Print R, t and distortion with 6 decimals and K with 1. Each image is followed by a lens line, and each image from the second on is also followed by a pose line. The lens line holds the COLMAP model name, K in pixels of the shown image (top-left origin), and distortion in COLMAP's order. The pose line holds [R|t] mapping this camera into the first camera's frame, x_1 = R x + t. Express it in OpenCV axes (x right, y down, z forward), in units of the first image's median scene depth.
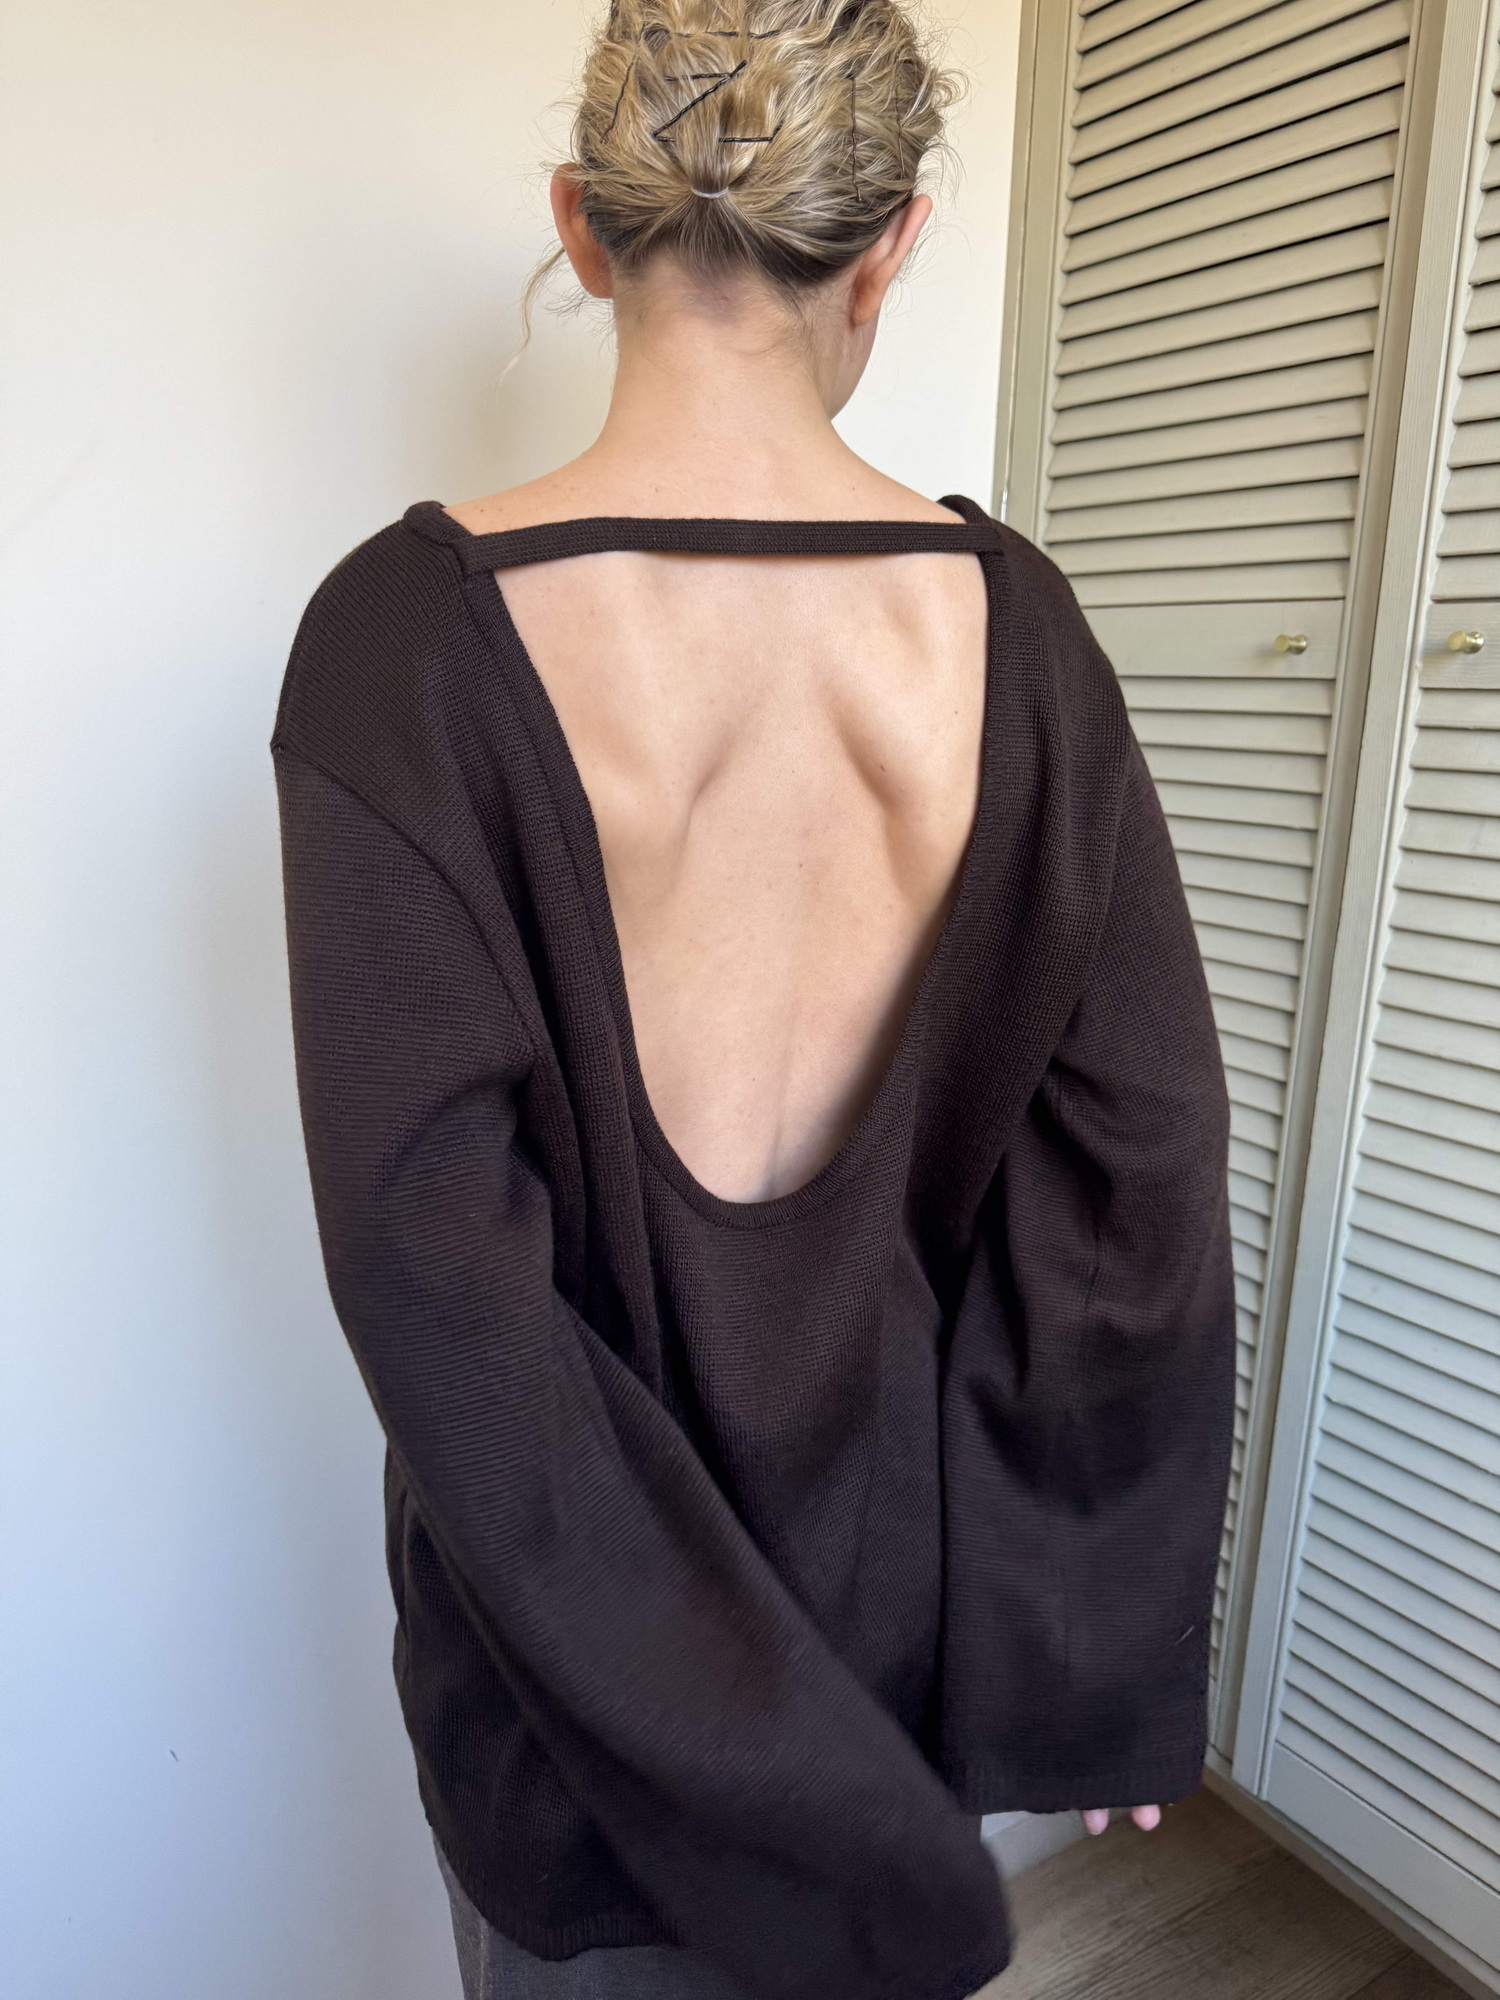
lens RADIAL K [[1424.2, 0, 750.0], [0, 1424.2, 1000.0], [0, 0, 1]] dist [-0.012053, 0.002827]
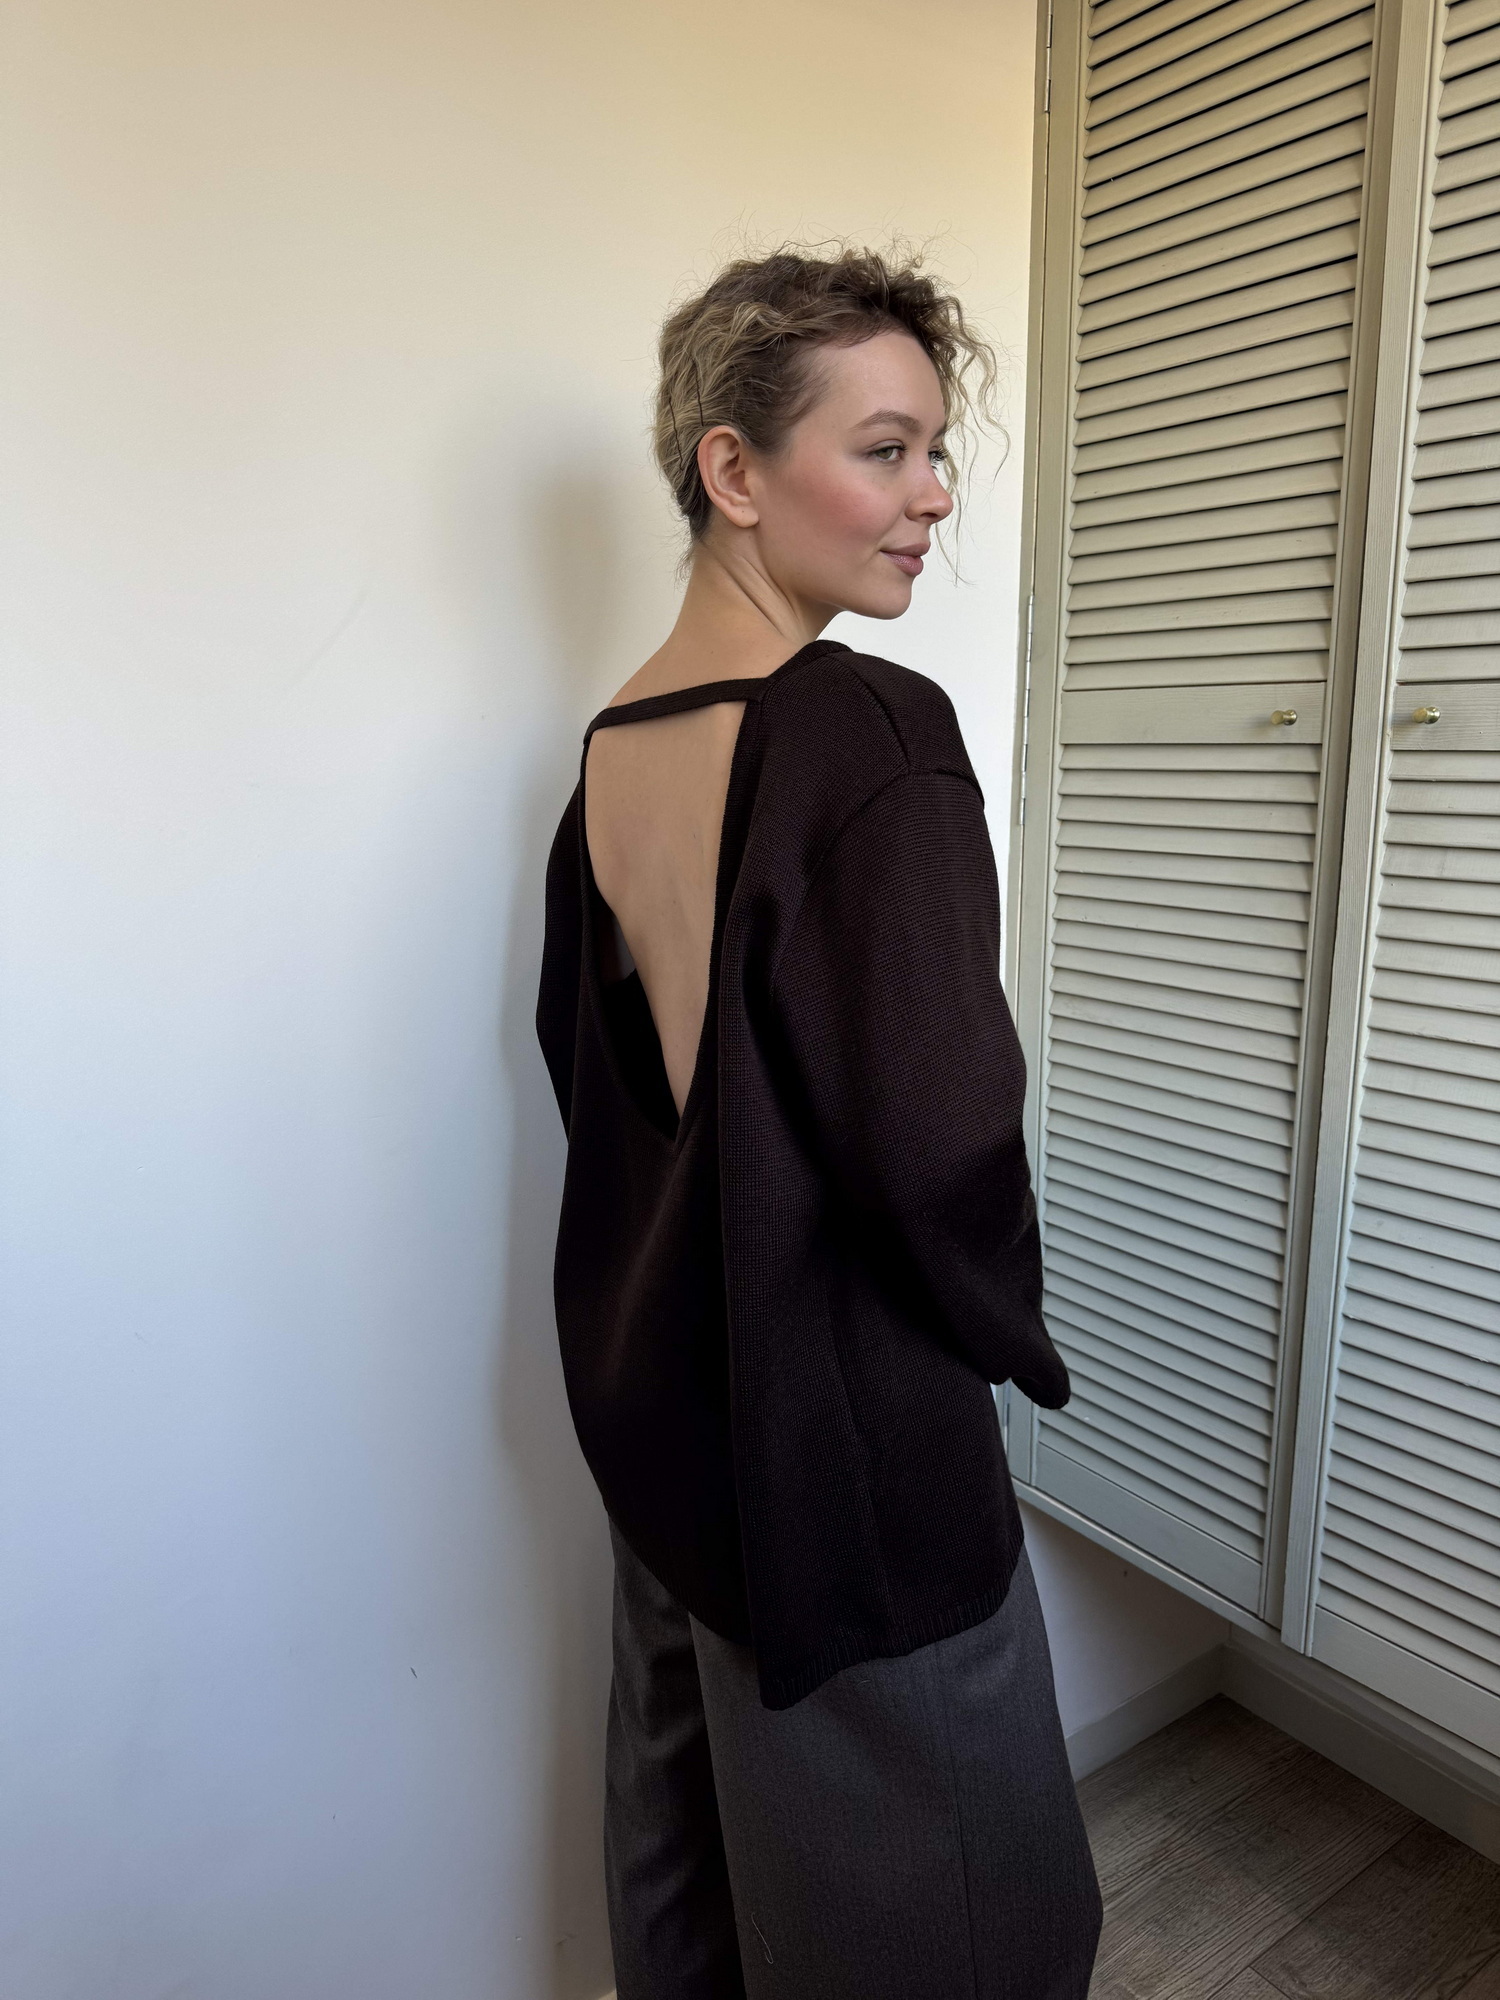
lens RADIAL K [[1401.7, 0, 747.8], [0, 1401.7, 1006.4], [0, 0, 1]] dist [0.004642, -0.004891]
pose [[0.997992, -0.046244, 0.043291, -0.167028], [0.047362, 0.998561, -0.025167, 0.016105], [-0.042065, 0.027167, 0.998745, -0.228332]]
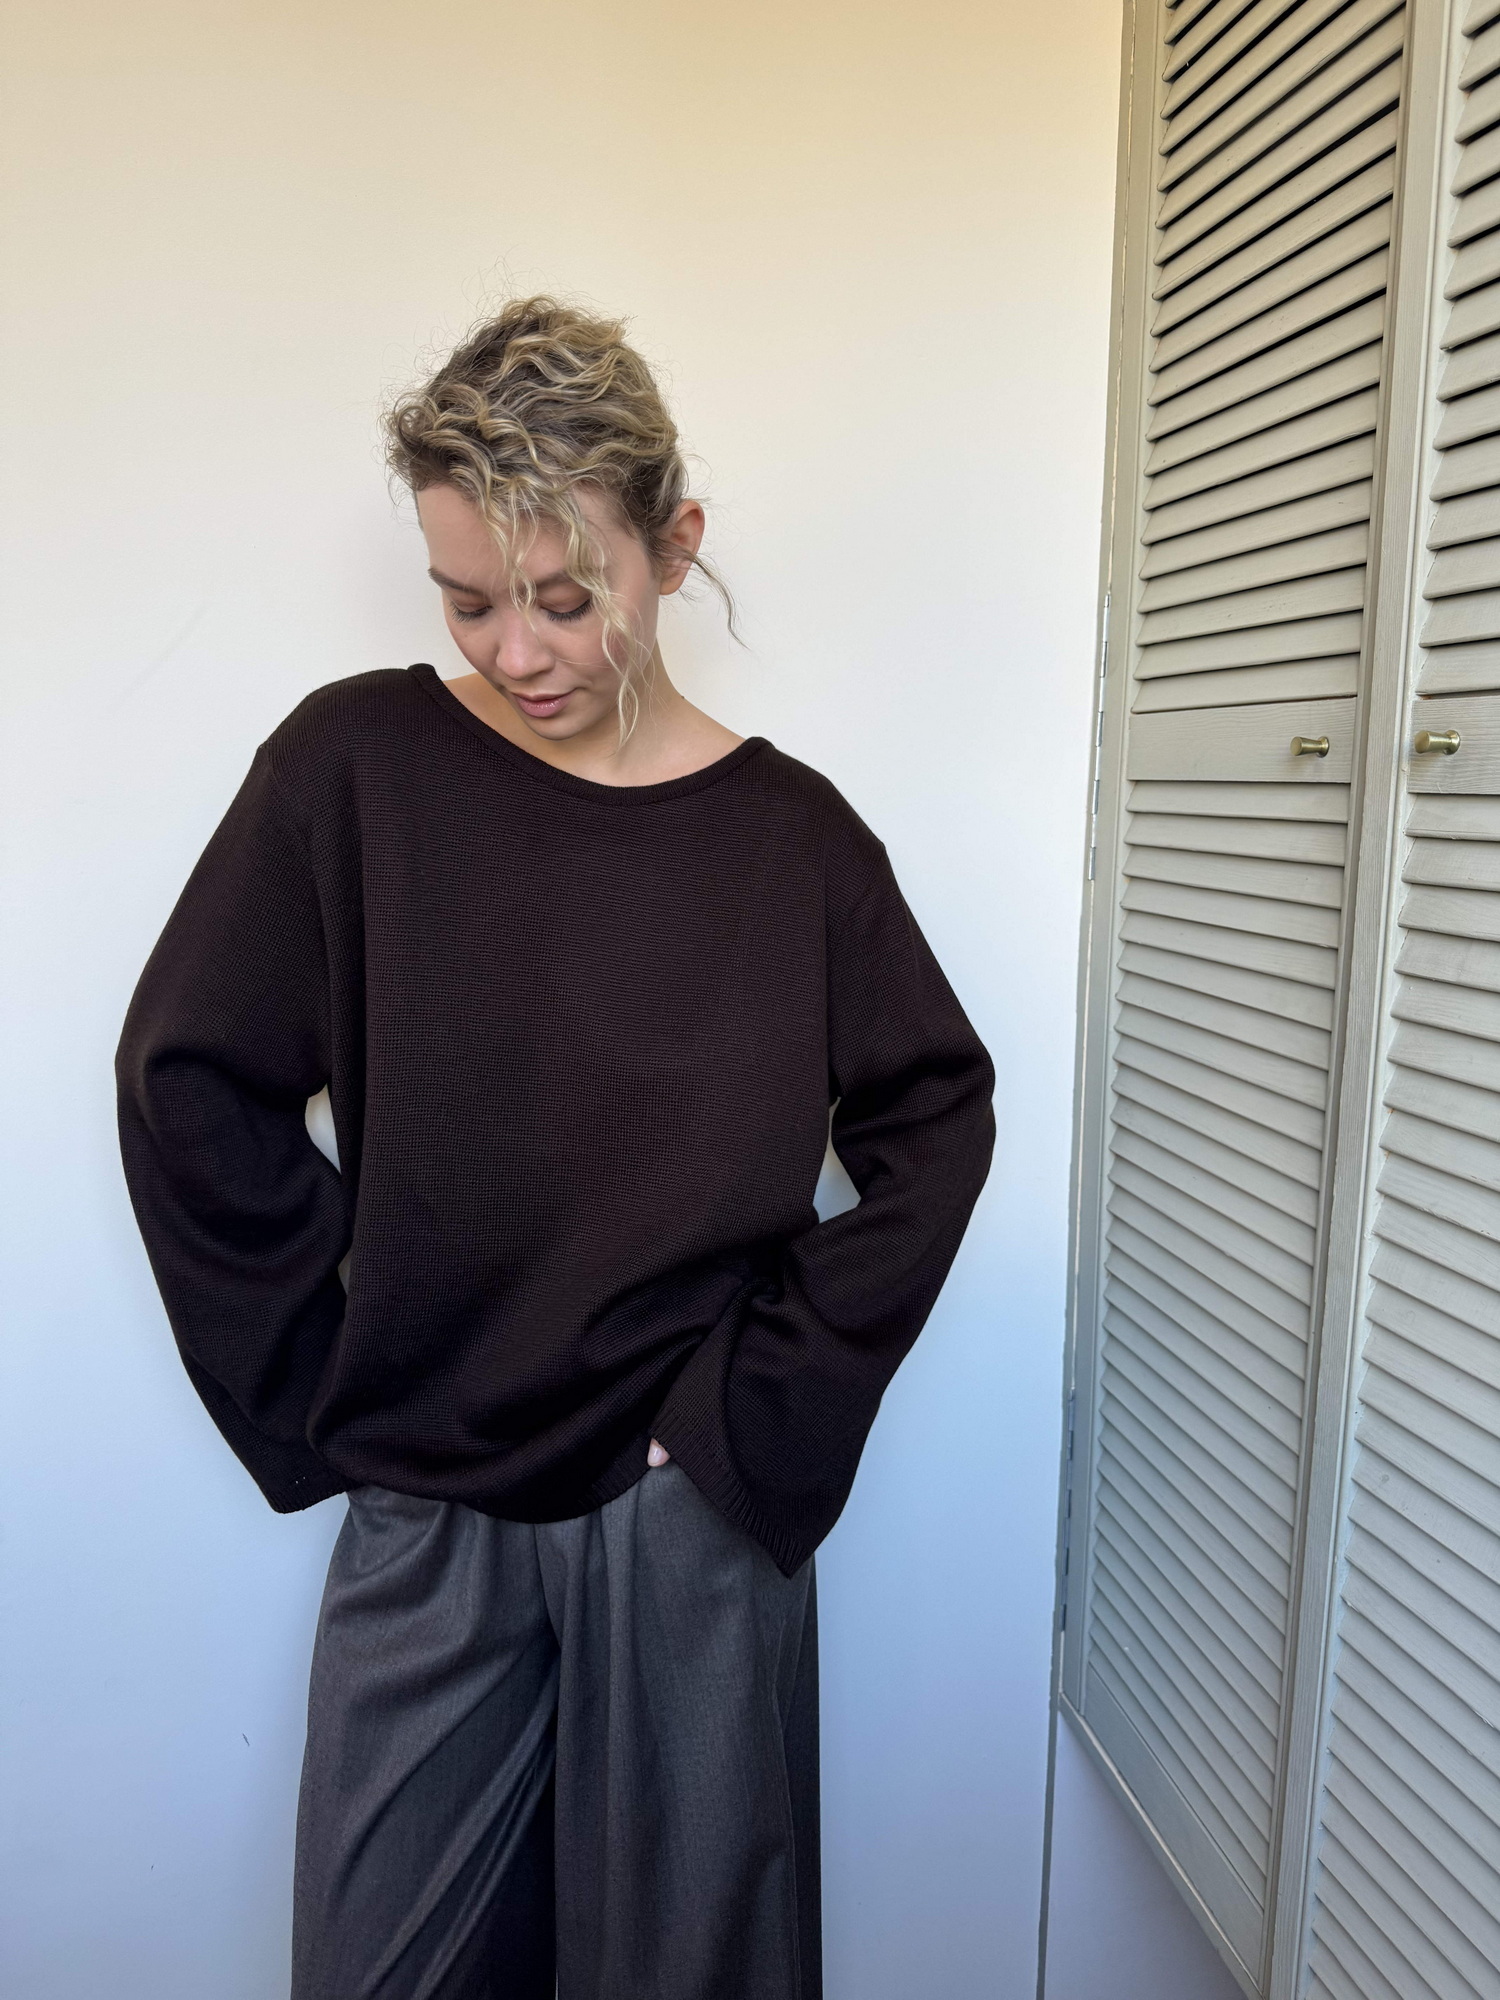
lens RADIAL K [[1420.3, 0, 746.5], [0, 1420.3, 1002.7], [0, 0, 1]] dist [0.003259, -0.009568]
pose [[0.935028, 0.035018, -0.352841, 0.378319], [-0.057602, 0.996894, -0.053708, -0.017261], [0.349865, 0.070543, 0.934141, 0.035904]]
